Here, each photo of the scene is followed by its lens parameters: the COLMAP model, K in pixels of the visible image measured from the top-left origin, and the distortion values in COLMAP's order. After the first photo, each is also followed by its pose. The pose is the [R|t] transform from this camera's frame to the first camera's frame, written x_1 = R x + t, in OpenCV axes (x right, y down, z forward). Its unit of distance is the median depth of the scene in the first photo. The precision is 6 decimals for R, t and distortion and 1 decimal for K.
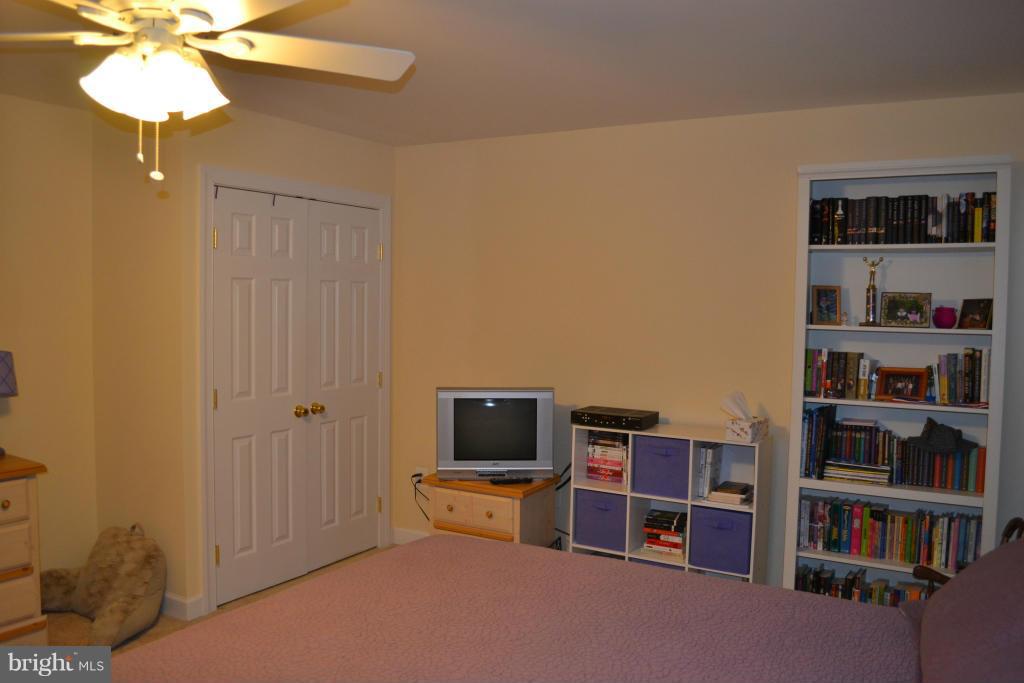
lens RADIAL K [[851.4, 0, 512.0], [0, 851.4, 341.5], [0, 0, 1]] dist [-0.040375, -0.001831]
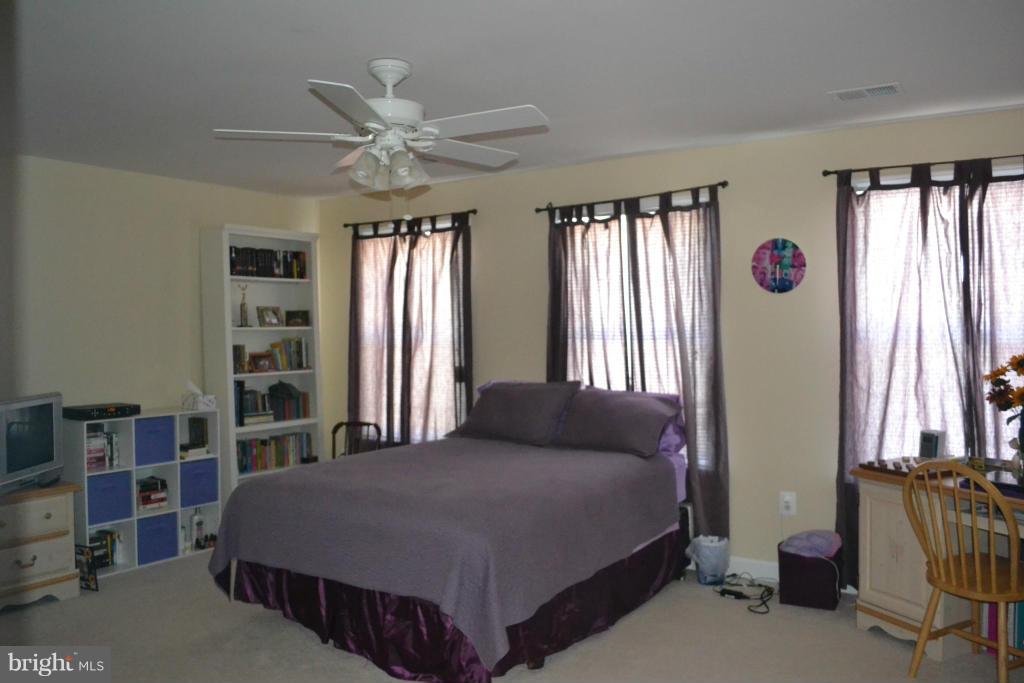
lens RADIAL K [[851.4, 0, 512.0], [0, 851.4, 341.5], [0, 0, 1]] dist [-0.040375, -0.001831]
pose [[0.052164, -0.030155, 0.998183, -1.172436], [0.058515, 0.997919, 0.027090, -0.005936], [-0.996923, 0.056996, 0.053820, 0.421727]]
